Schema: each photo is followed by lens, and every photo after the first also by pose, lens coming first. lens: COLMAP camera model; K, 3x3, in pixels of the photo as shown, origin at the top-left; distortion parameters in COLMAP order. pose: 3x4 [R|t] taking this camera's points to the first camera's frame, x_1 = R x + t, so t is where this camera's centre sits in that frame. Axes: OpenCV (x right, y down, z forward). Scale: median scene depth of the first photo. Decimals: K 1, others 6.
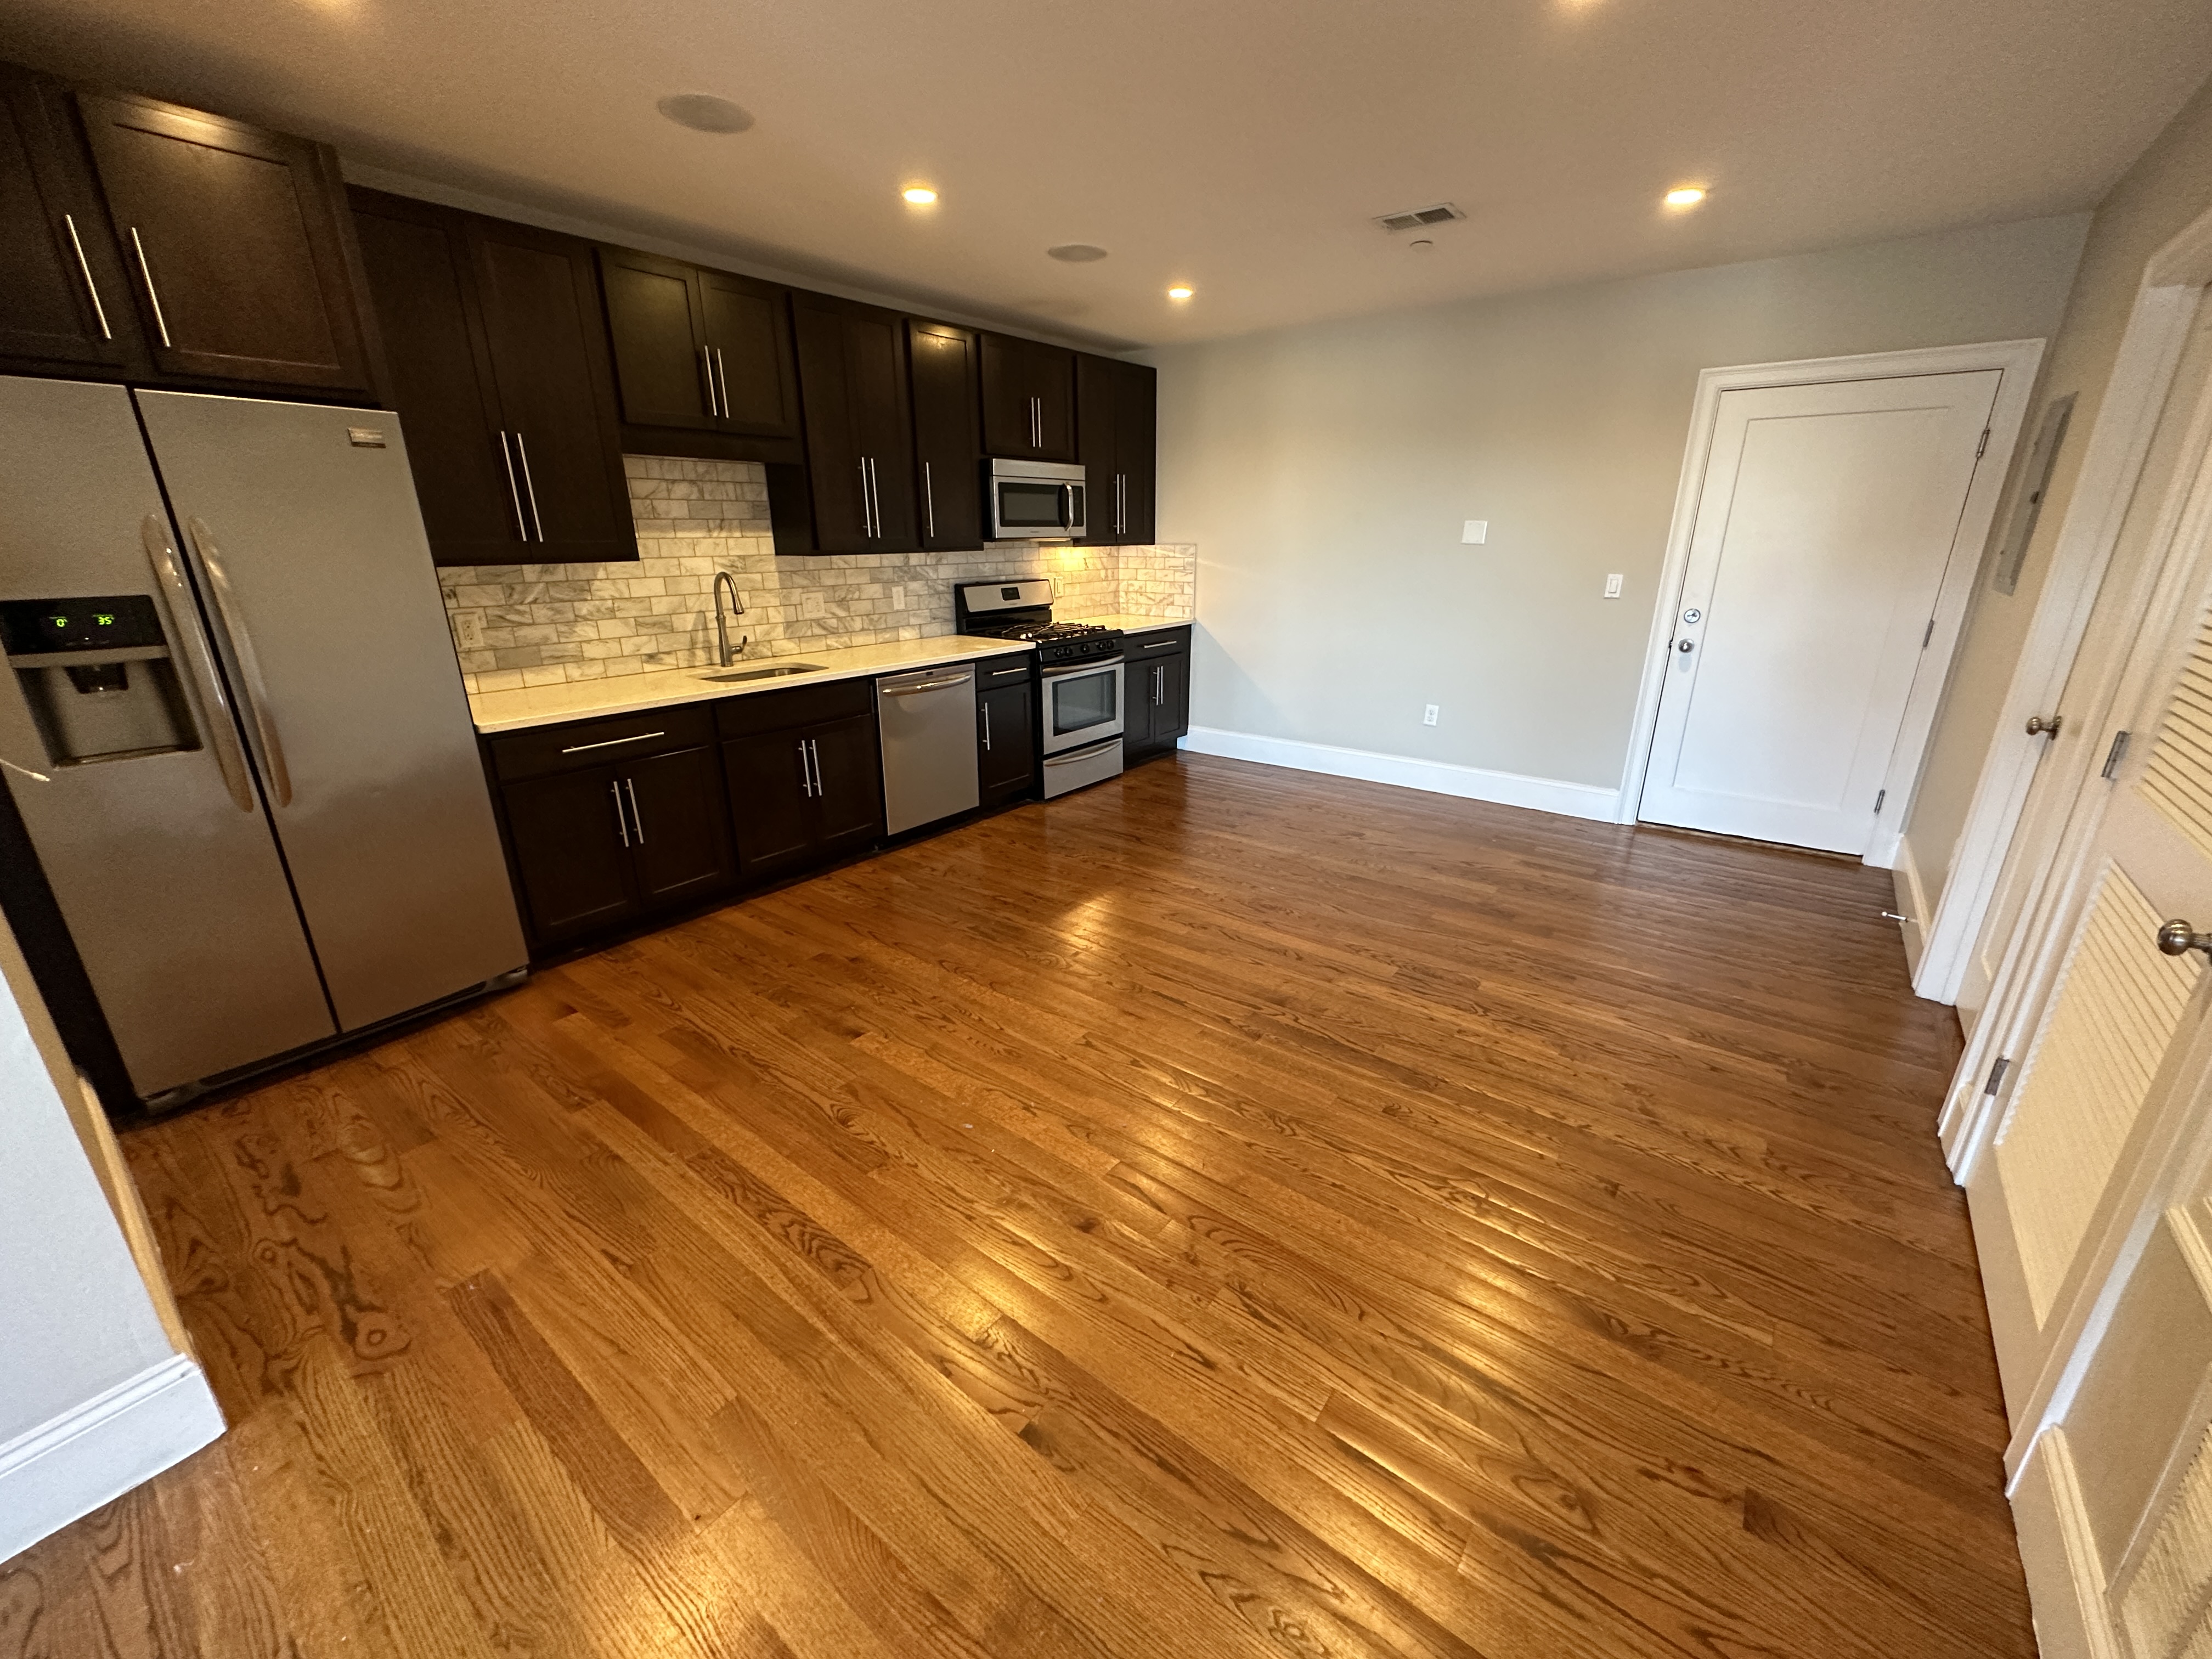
lens RADIAL K [[879.4, 0, 1108.9], [0, 879.4, 829.4], [0, 0, 1]] dist [-0.002071, 0.000480]
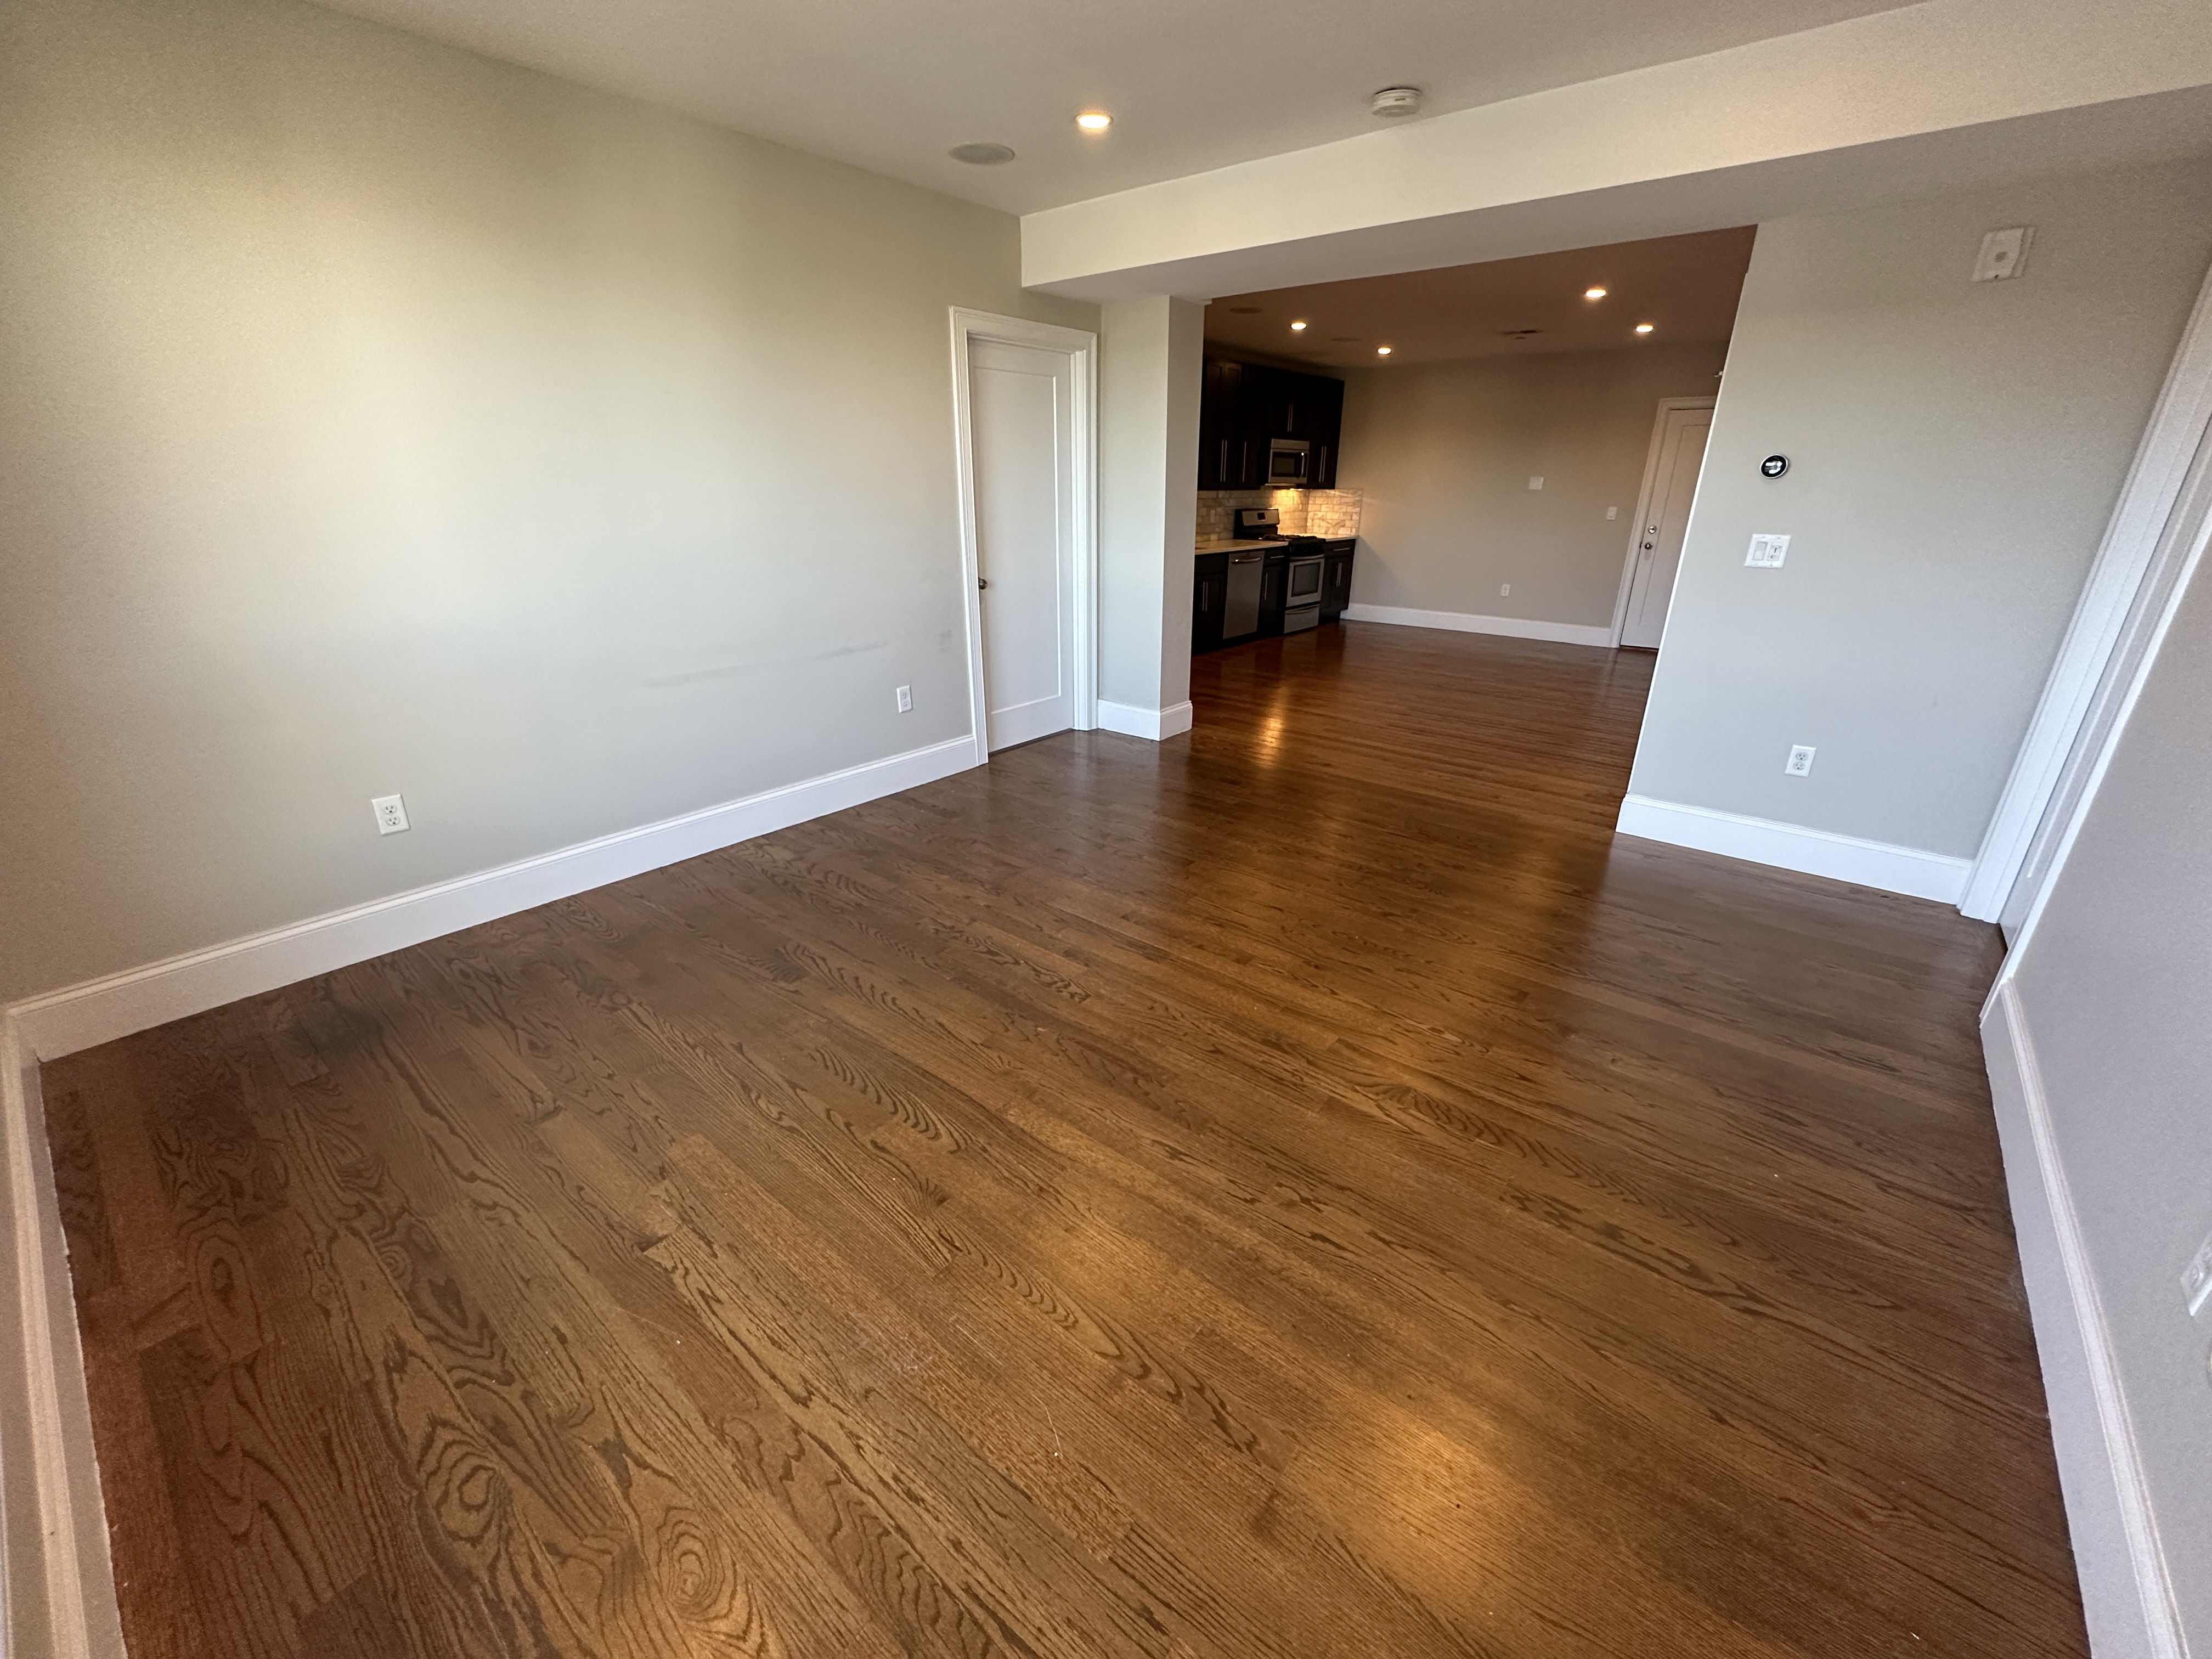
lens RADIAL K [[879.4, 0, 1110.8], [0, 879.4, 831.6], [0, 0, 1]] dist [-0.002071, 0.000480]
pose [[0.999542, 0.021190, -0.021596, -0.430539], [-0.020069, 0.998504, 0.050865, 0.323003], [0.022641, -0.050408, 0.998472, -0.915961]]
